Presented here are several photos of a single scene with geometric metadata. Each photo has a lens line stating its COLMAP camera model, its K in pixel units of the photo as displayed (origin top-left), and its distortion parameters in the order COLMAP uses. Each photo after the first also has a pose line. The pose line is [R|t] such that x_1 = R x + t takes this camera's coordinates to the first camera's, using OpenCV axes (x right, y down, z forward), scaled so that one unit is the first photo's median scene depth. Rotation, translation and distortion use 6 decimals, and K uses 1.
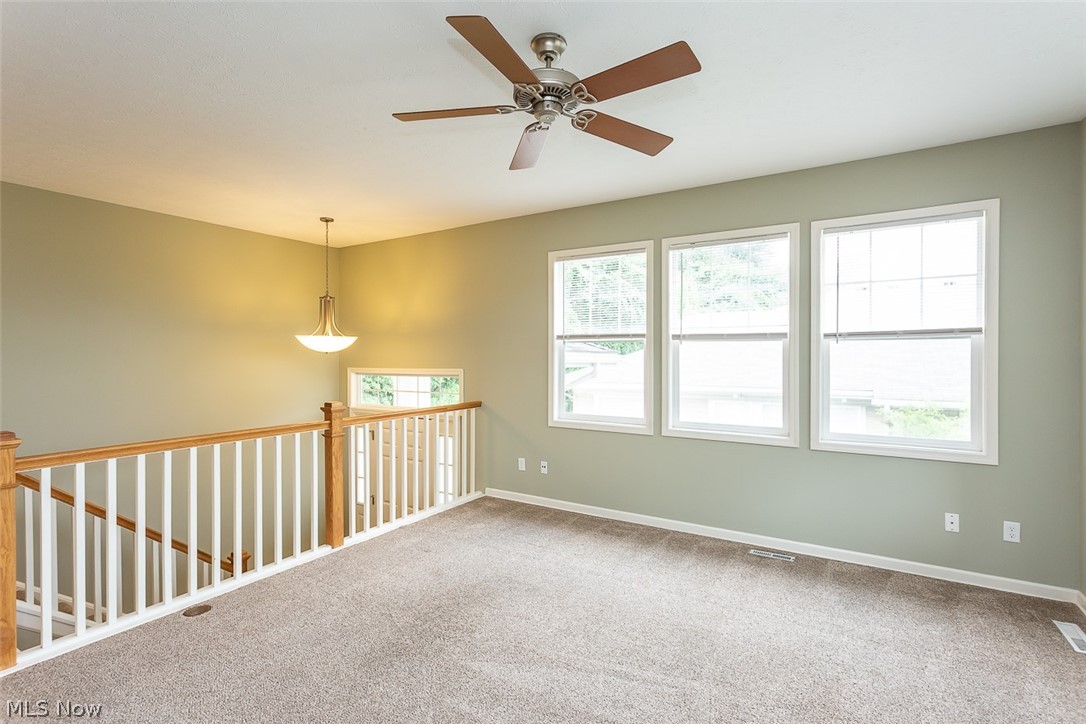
lens RADIAL K [[530.8, 0, 543.0], [0, 530.8, 362.0], [0, 0, 1]] dist [0.012475, 0.000255]
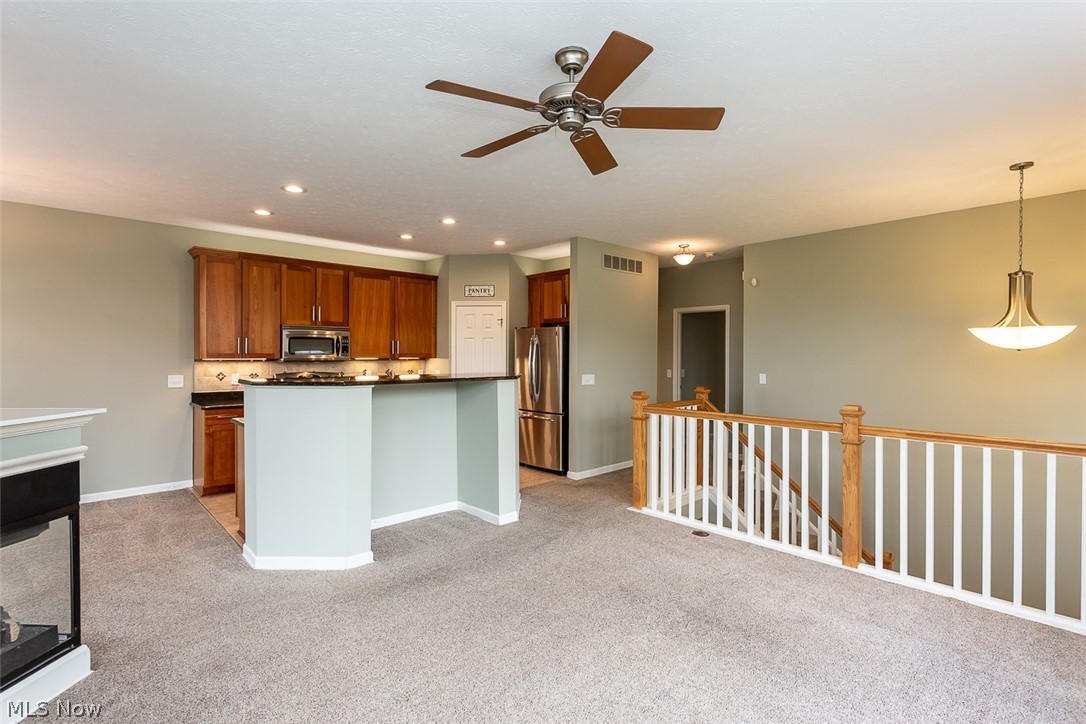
lens RADIAL K [[506.7, 0, 543.0], [0, 506.7, 362.0], [0, 0, 1]] dist [-0.000048, -0.000216]
pose [[-0.247423, 0.036498, -0.968220, 0.486564], [-0.006145, 0.999211, 0.039237, -0.026032], [0.968888, 0.015658, -0.247003, 0.604641]]
